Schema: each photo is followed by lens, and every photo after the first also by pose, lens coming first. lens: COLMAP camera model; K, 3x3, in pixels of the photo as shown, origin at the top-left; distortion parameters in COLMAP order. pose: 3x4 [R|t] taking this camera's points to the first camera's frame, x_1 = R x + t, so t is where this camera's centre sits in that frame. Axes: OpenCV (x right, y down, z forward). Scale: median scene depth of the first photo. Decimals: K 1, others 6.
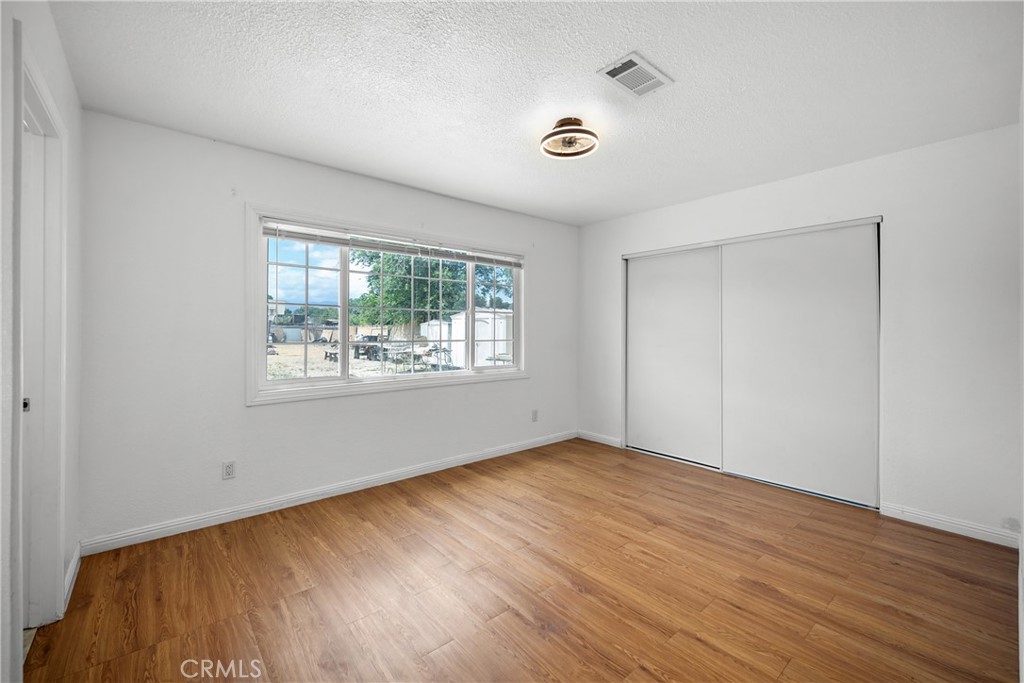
lens RADIAL K [[417.6, 0, 512.0], [0, 417.6, 341.5], [0, 0, 1]] dist [-0.001139, -0.000231]
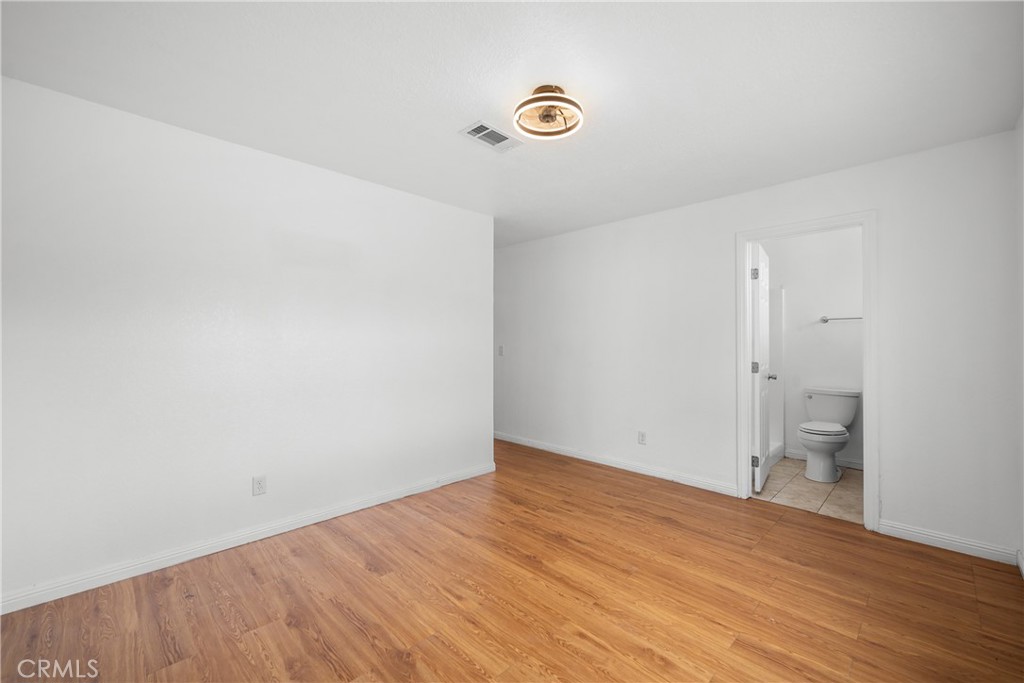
lens RADIAL K [[417.6, 0, 512.0], [0, 417.6, 341.5], [0, 0, 1]] dist [-0.001139, -0.000231]
pose [[-0.996817, -0.004695, -0.079585, 0.295205], [-0.006214, 0.999803, 0.018861, -0.044780], [0.079481, 0.019296, -0.996650, 1.964004]]
